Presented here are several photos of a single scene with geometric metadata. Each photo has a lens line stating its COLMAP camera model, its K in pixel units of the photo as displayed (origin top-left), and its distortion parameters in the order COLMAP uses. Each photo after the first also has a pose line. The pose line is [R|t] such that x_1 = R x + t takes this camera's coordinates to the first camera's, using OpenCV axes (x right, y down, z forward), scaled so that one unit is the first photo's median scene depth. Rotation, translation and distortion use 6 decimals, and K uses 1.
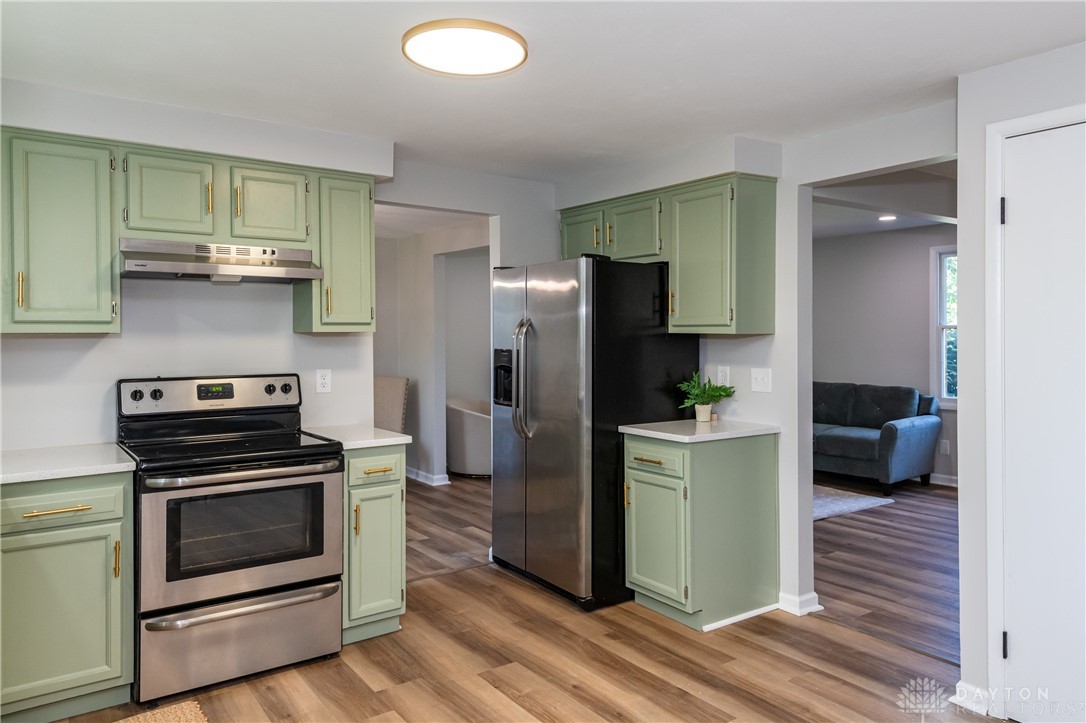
lens RADIAL K [[784.3, 0, 593.4], [0, 784.3, 336.5], [0, 0, 1]] dist [0.051979, -0.053673]
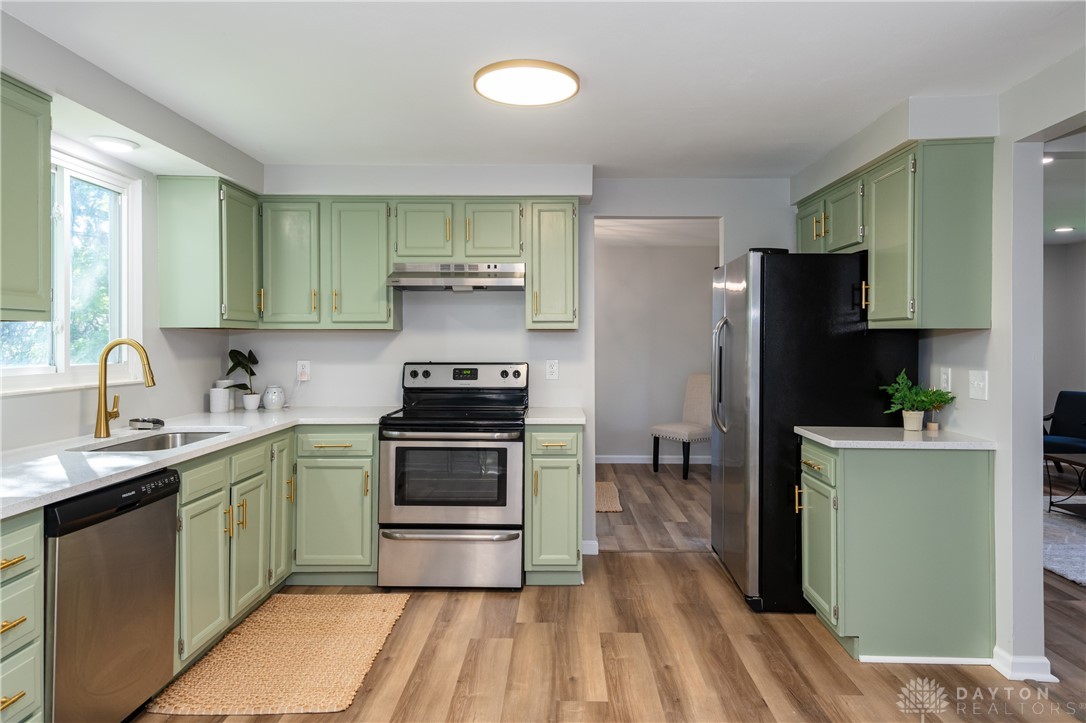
lens RADIAL K [[740.2, 0, 527.3], [0, 740.2, 338.8], [0, 0, 1]] dist [0.043851, -0.039954]
pose [[0.771404, 0.002490, -0.636340, 0.370356], [-0.005846, 0.999978, -0.003174, 0.013072], [0.636318, 0.006168, 0.771402, 0.100895]]
